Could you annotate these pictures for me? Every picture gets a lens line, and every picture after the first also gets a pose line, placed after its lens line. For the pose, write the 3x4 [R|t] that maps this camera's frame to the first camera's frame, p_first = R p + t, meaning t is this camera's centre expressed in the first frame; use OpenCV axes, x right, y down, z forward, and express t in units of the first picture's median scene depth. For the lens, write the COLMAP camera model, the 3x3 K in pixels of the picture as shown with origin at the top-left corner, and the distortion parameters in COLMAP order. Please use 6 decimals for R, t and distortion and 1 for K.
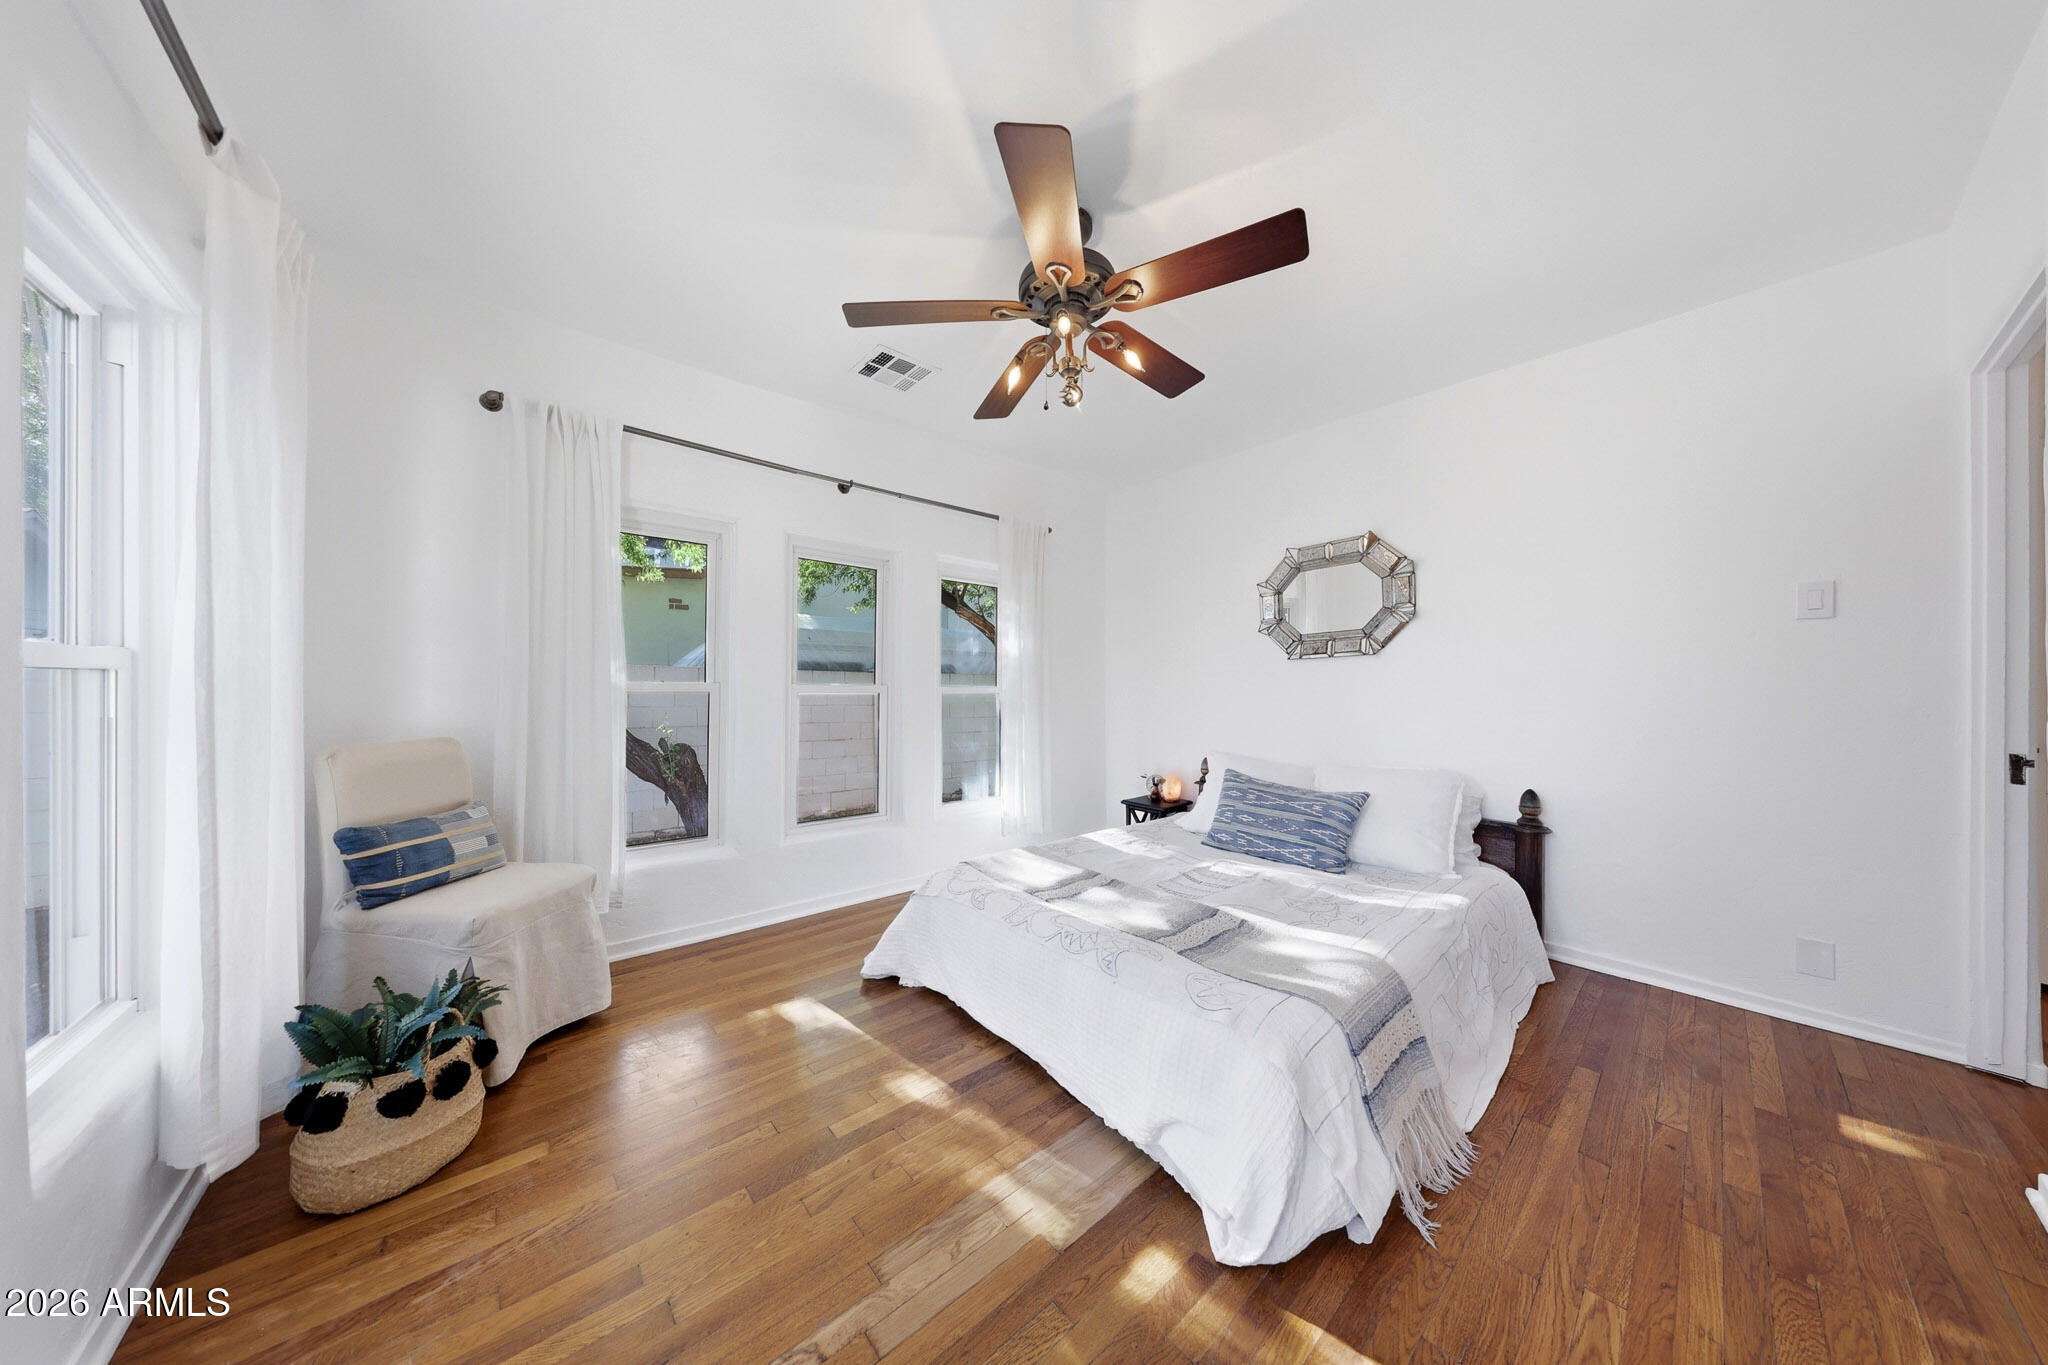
lens RADIAL K [[603.2, 0, 1024.3], [0, 603.2, 687.2], [0, 0, 1]] dist [0.002309, 0.000031]
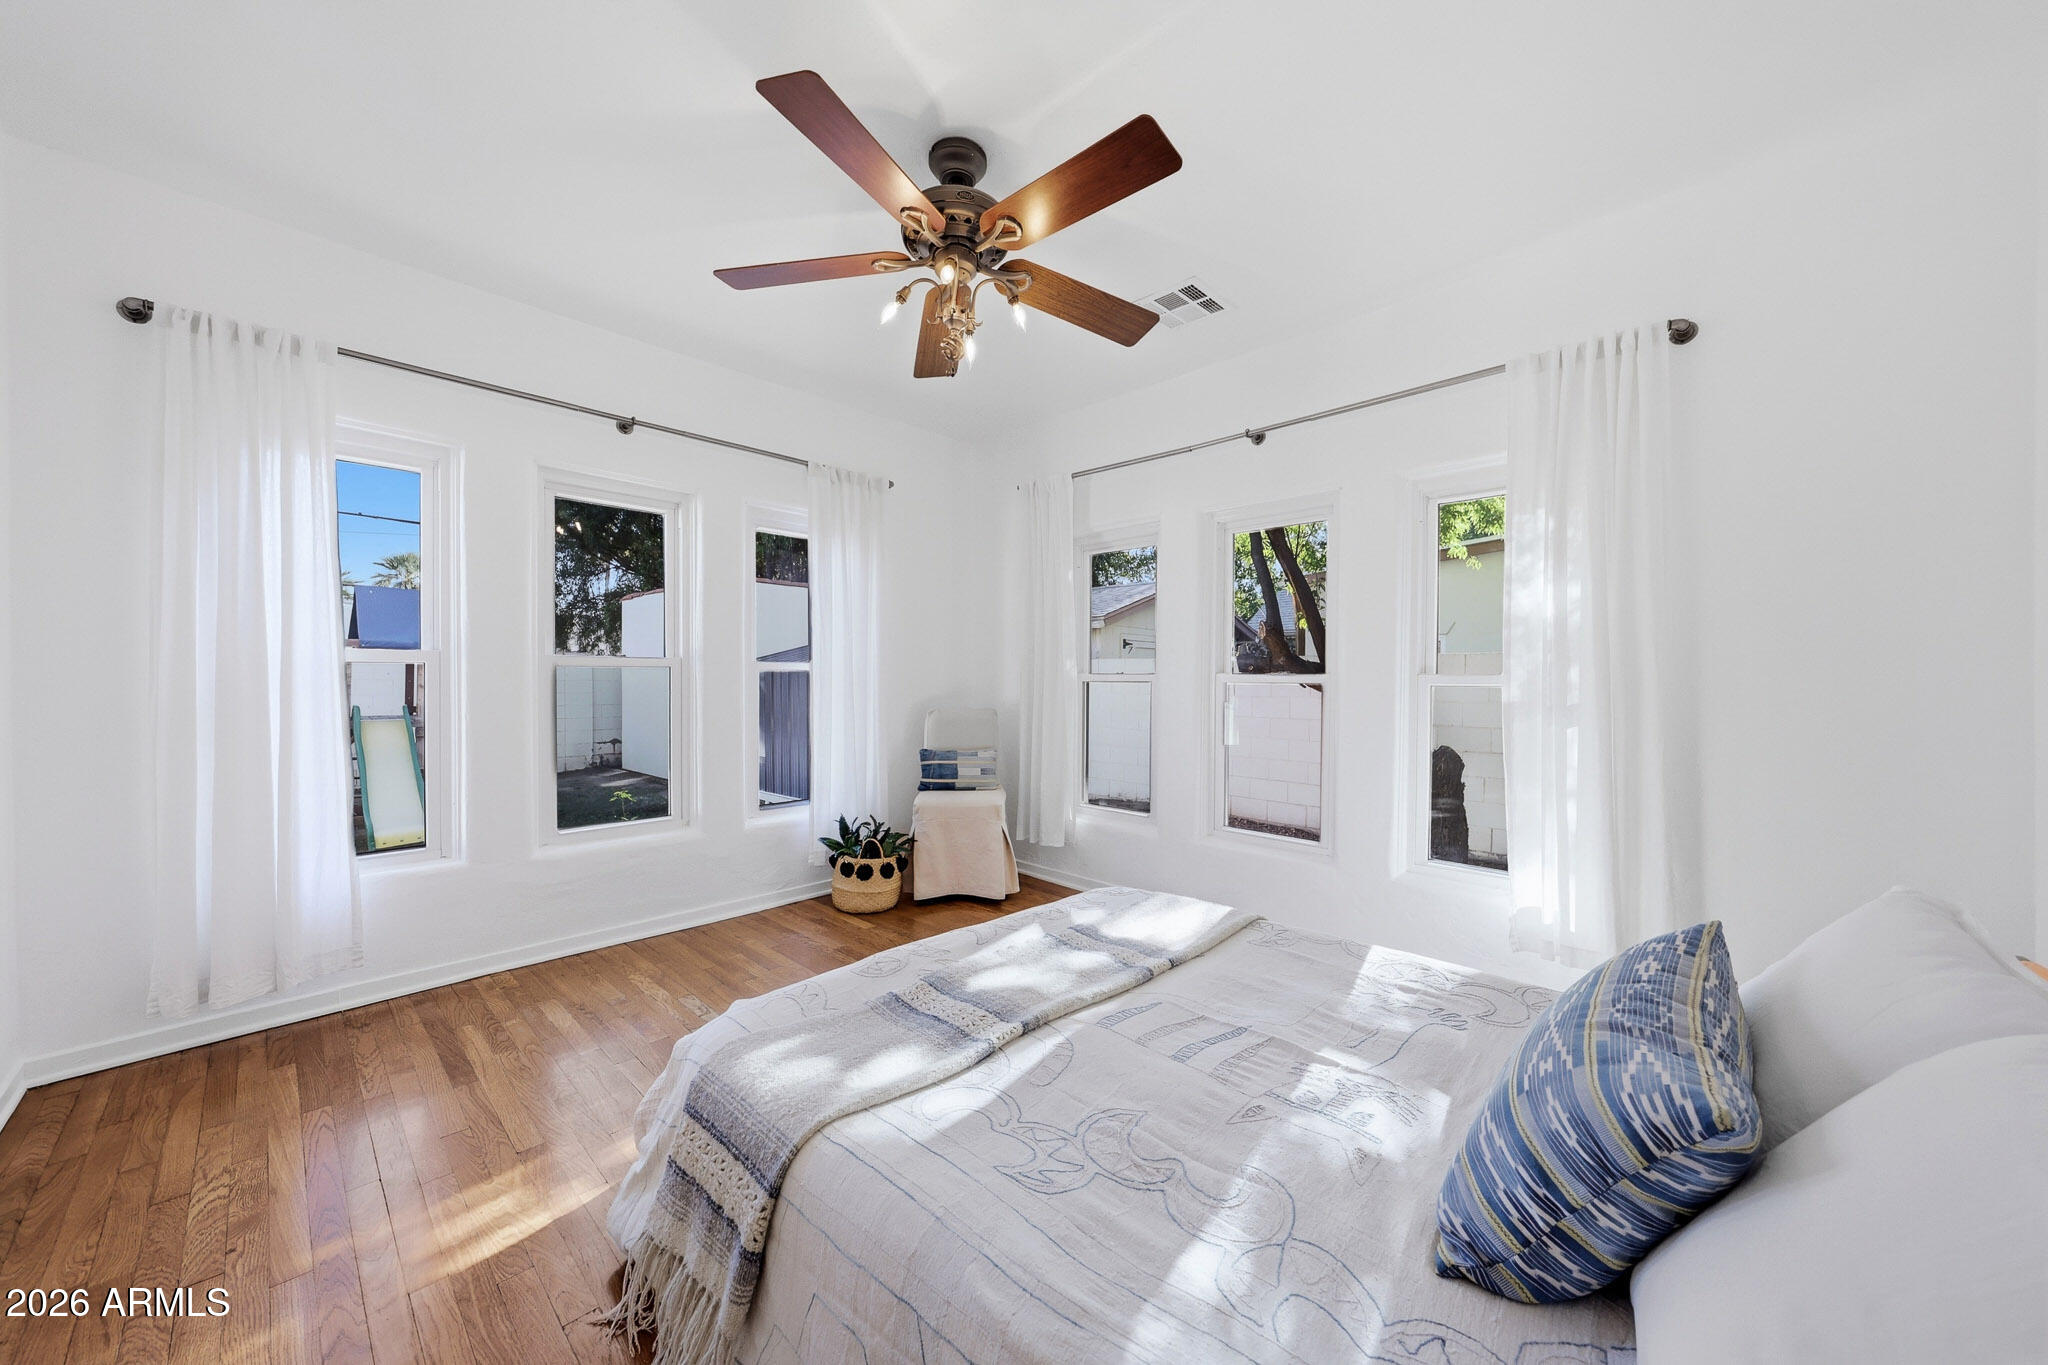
lens RADIAL K [[746.6, 0, 1048.7], [0, 746.6, 683.2], [0, 0, 1]] dist [0.000680, 0.000197]
pose [[0.090398, -0.010222, -0.995853, 1.134103], [-0.012137, 0.999862, -0.011365, 0.036627], [0.995832, 0.013114, 0.090262, 1.002939]]
